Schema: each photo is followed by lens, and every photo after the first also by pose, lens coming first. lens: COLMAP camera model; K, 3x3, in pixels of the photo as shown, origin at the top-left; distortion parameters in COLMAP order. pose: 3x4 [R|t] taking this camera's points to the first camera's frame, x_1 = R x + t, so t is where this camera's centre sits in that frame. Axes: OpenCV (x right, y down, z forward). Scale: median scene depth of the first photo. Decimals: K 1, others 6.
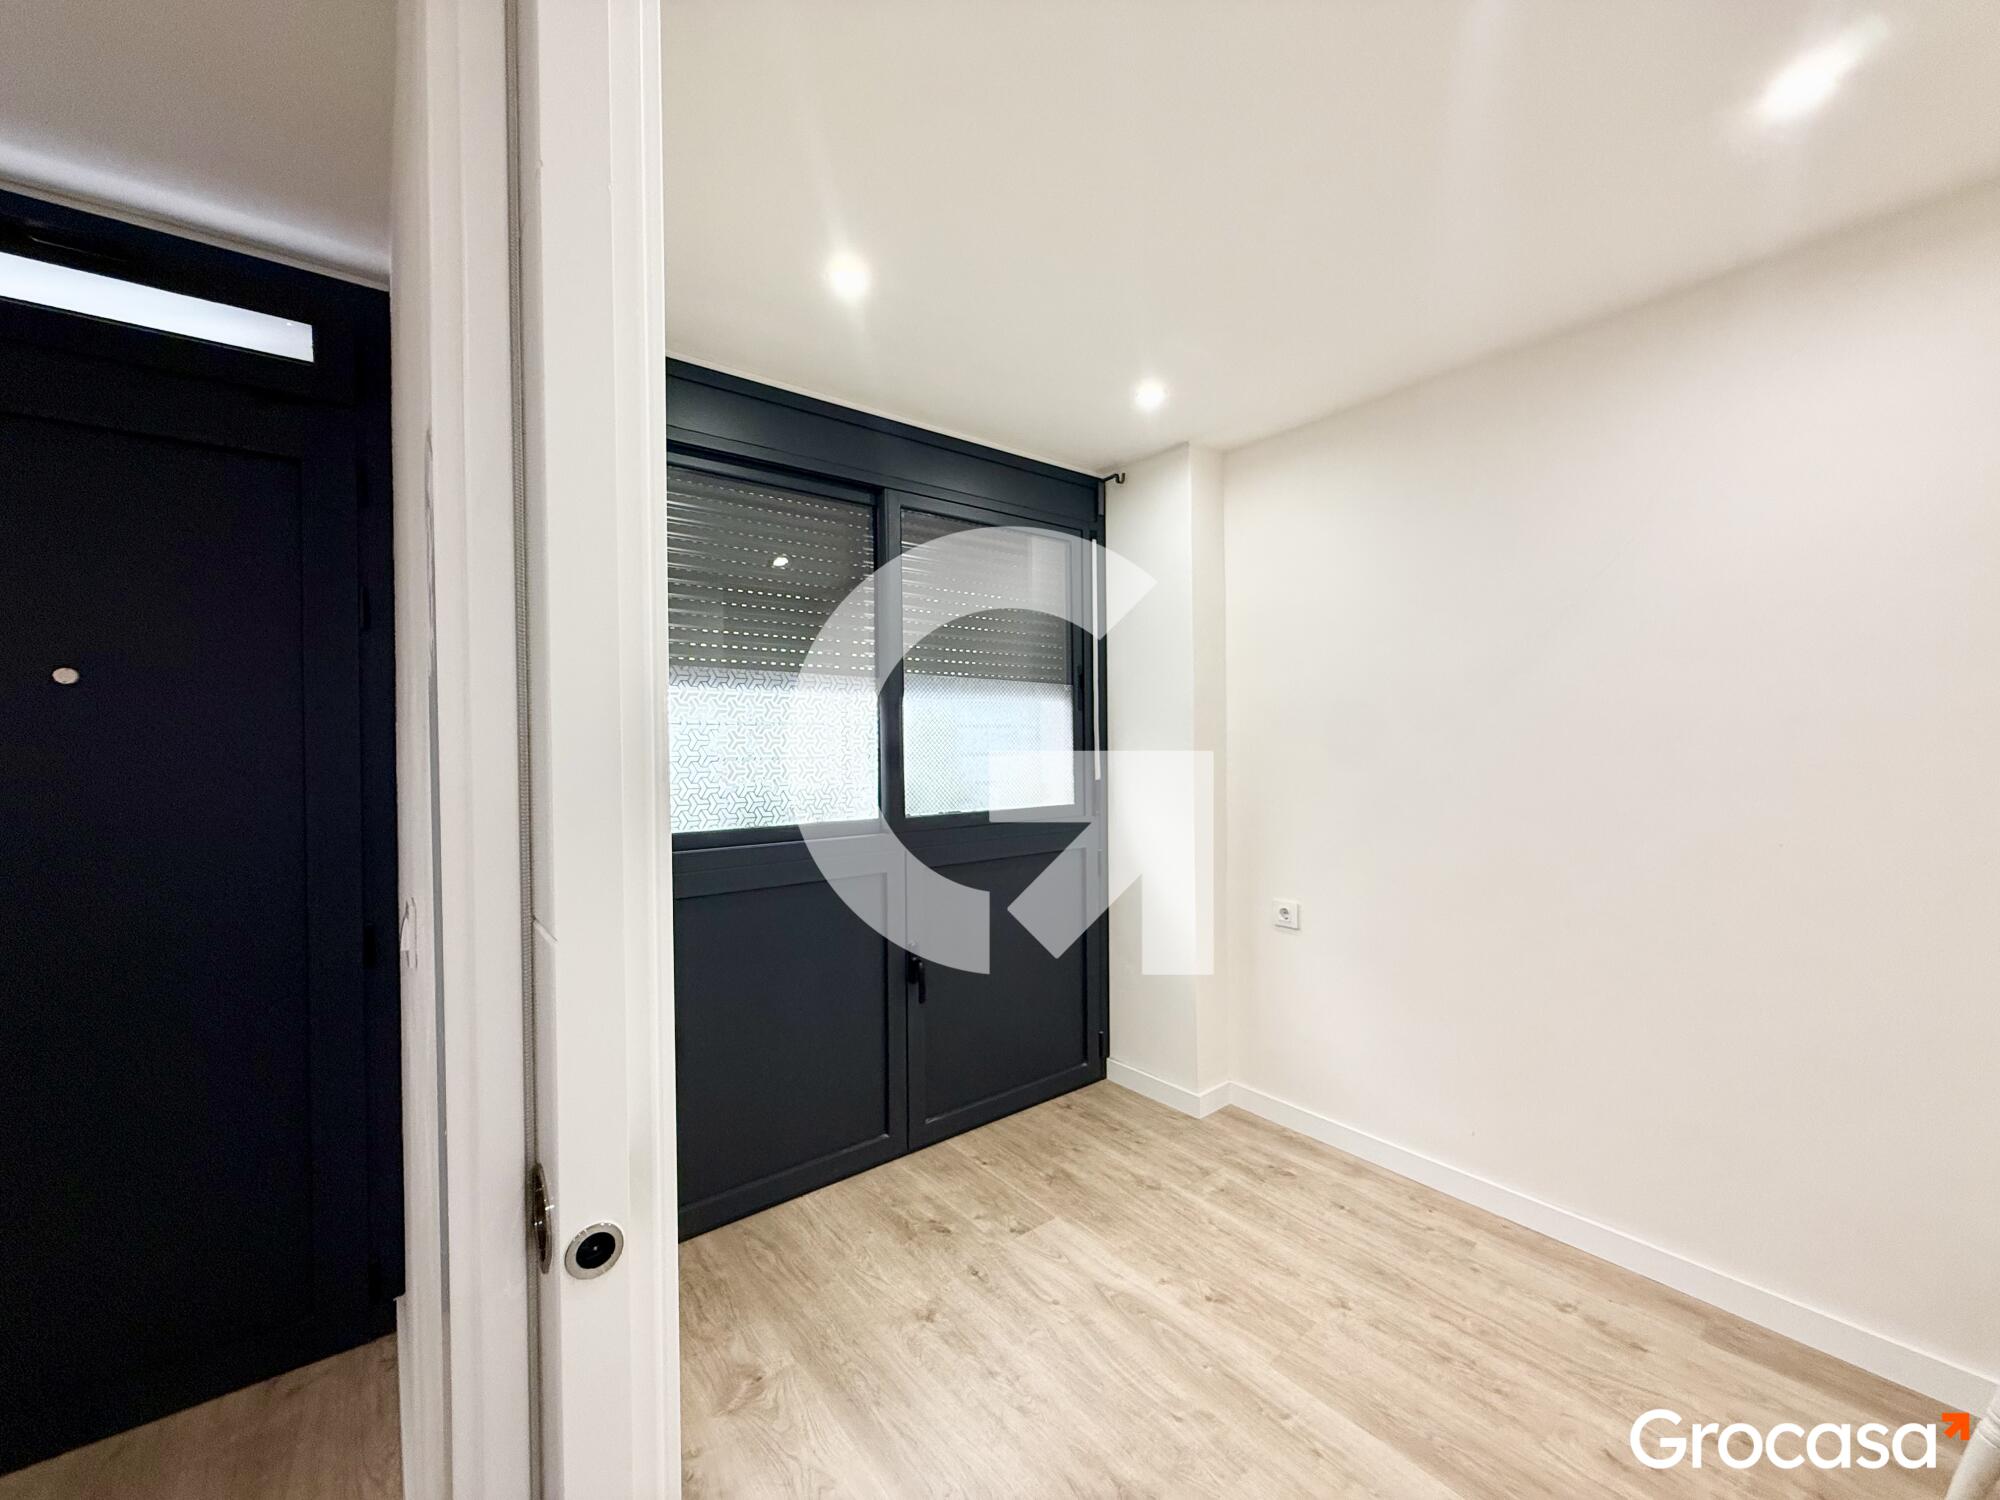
lens RADIAL K [[793.3, 0, 993.7], [0, 793.3, 749.0], [0, 0, 1]] dist [0.000796, -0.001084]
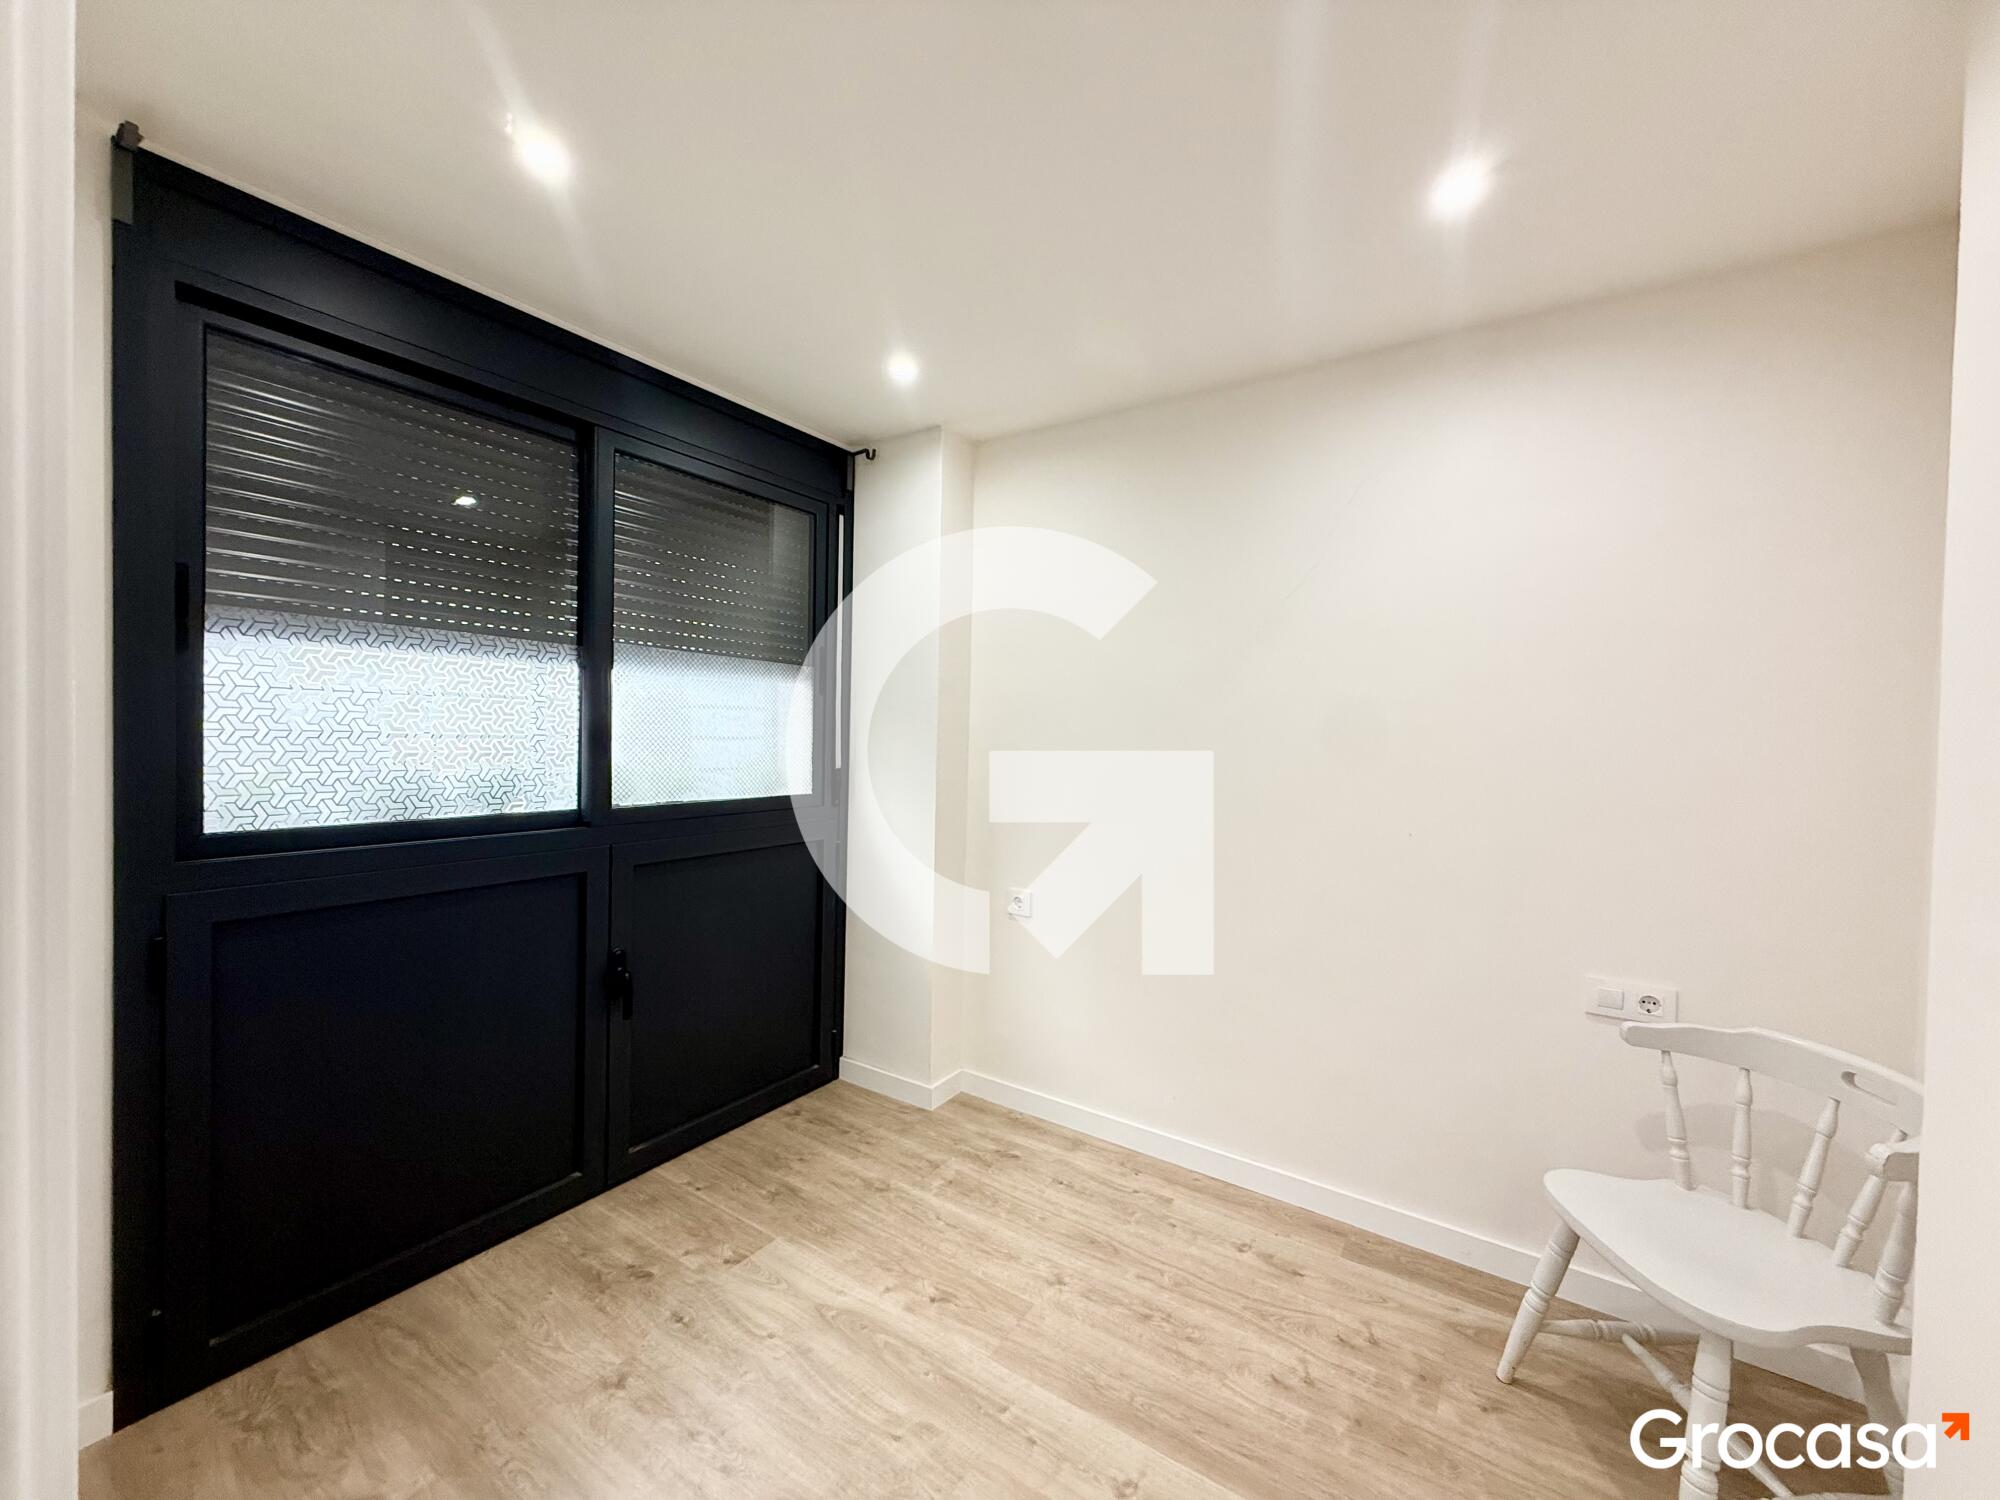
lens RADIAL K [[793.3, 0, 995.5], [0, 793.3, 743.7], [0, 0, 1]] dist [0.000796, -0.001084]
pose [[0.949843, 0.027089, 0.311552, 0.017610], [-0.030621, 0.999510, 0.006450, -0.003680], [-0.311225, -0.015666, 0.950207, 0.047503]]
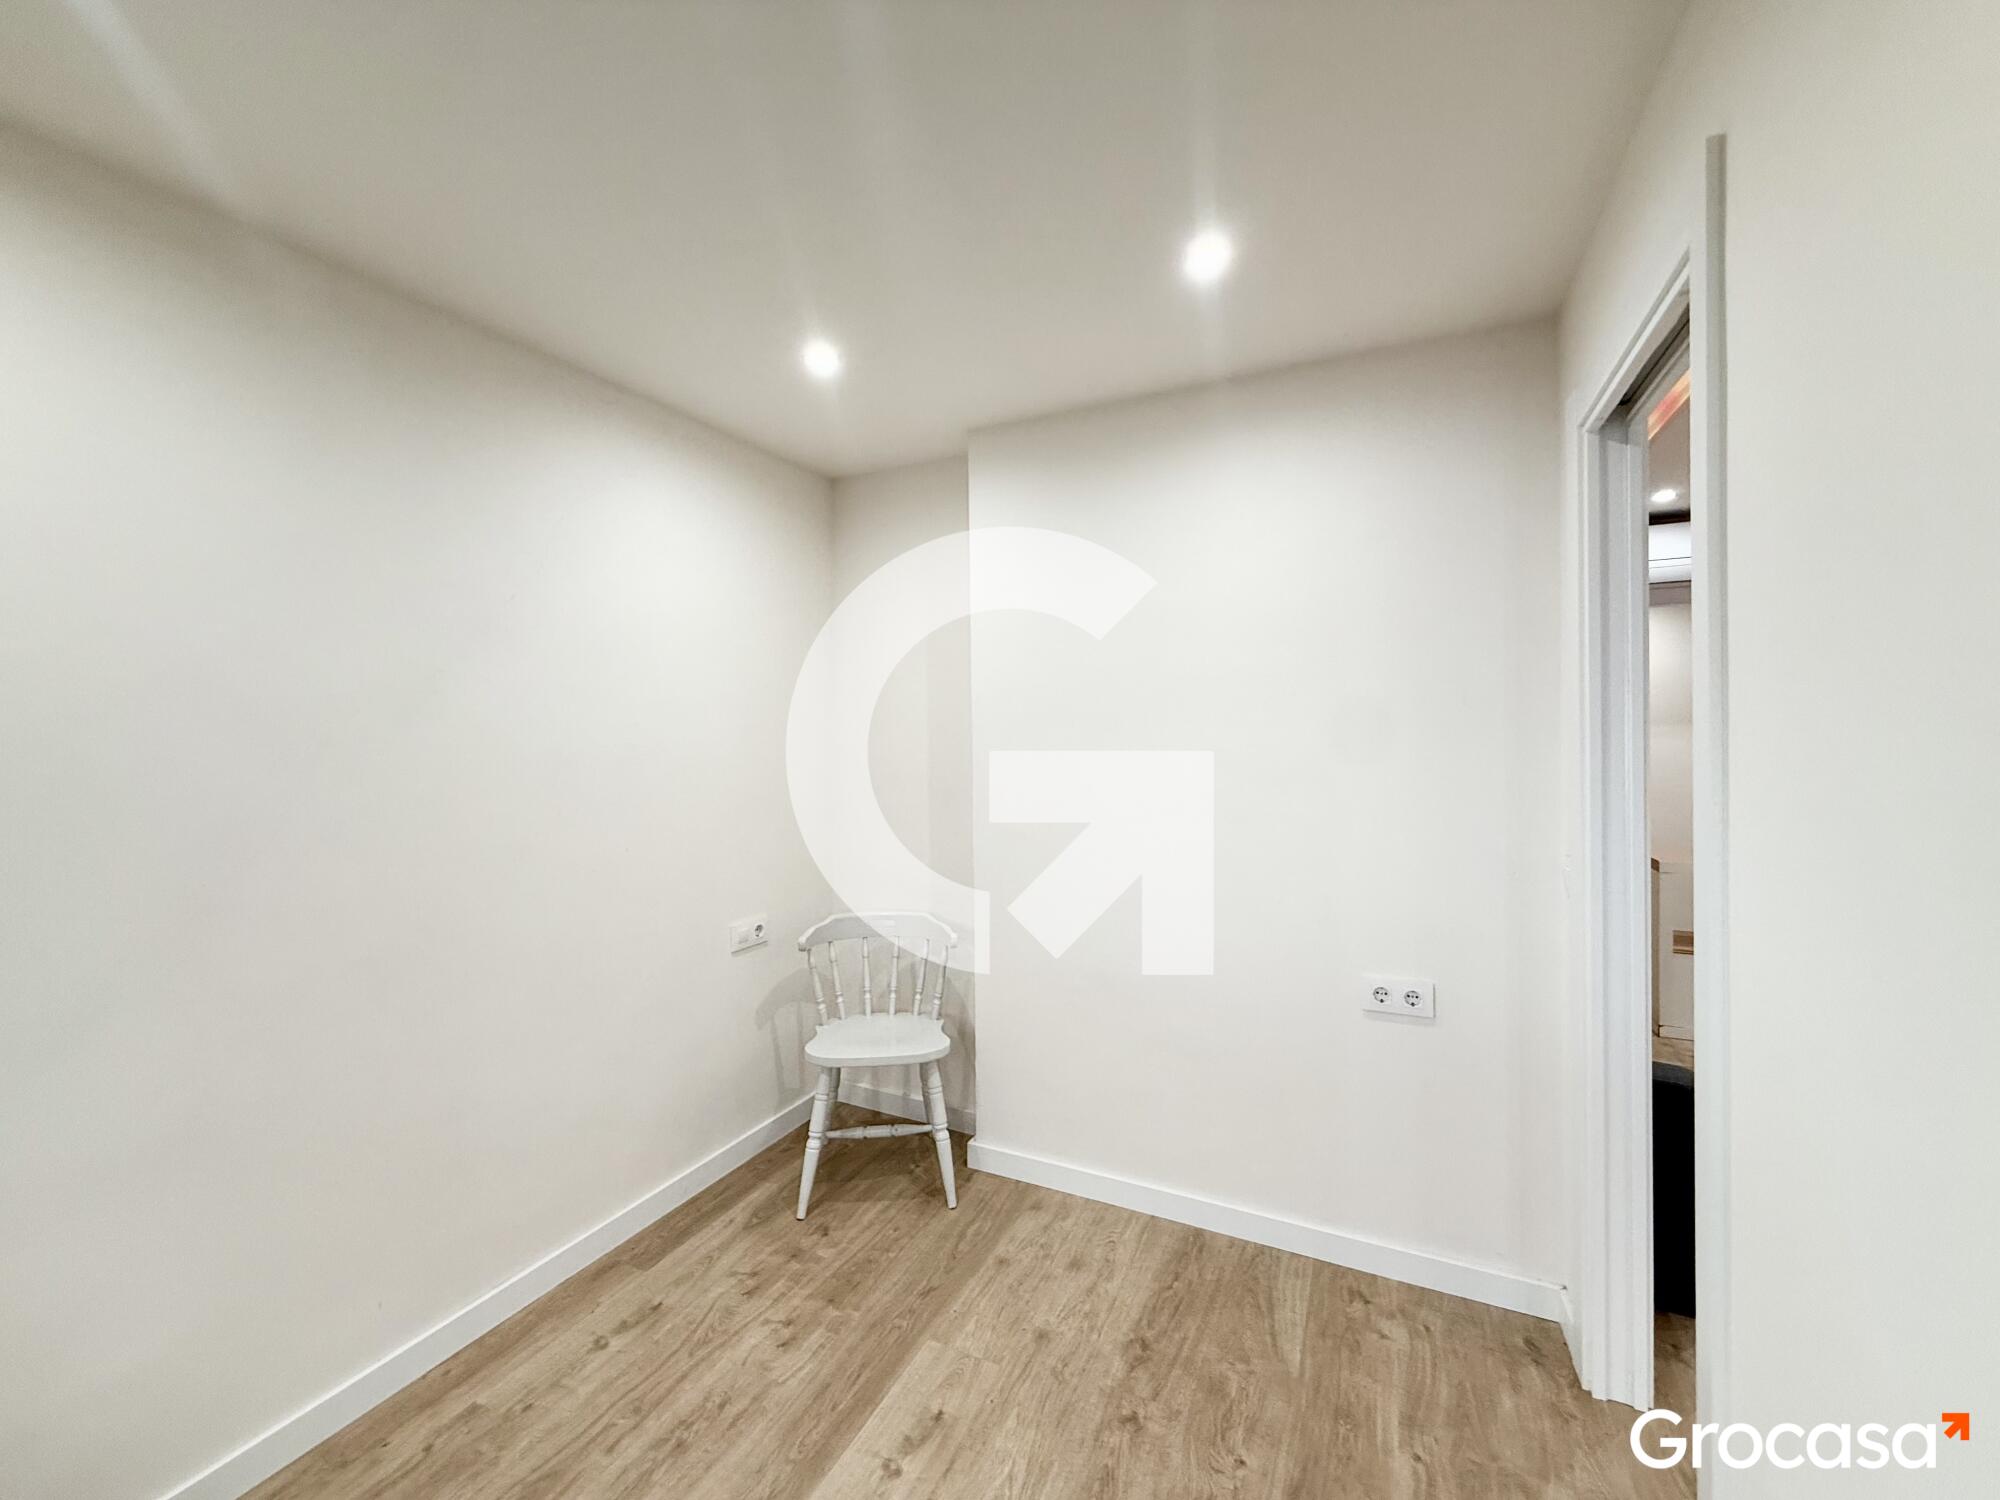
lens RADIAL K [[793.3, 0, 1005.9], [0, 793.3, 730.4], [0, 0, 1]] dist [0.000796, -0.001084]
pose [[-0.438645, 0.020981, 0.898415, -0.357863], [0.026171, 0.999602, -0.010566, -0.033138], [-0.898279, 0.018878, -0.439020, 0.848834]]
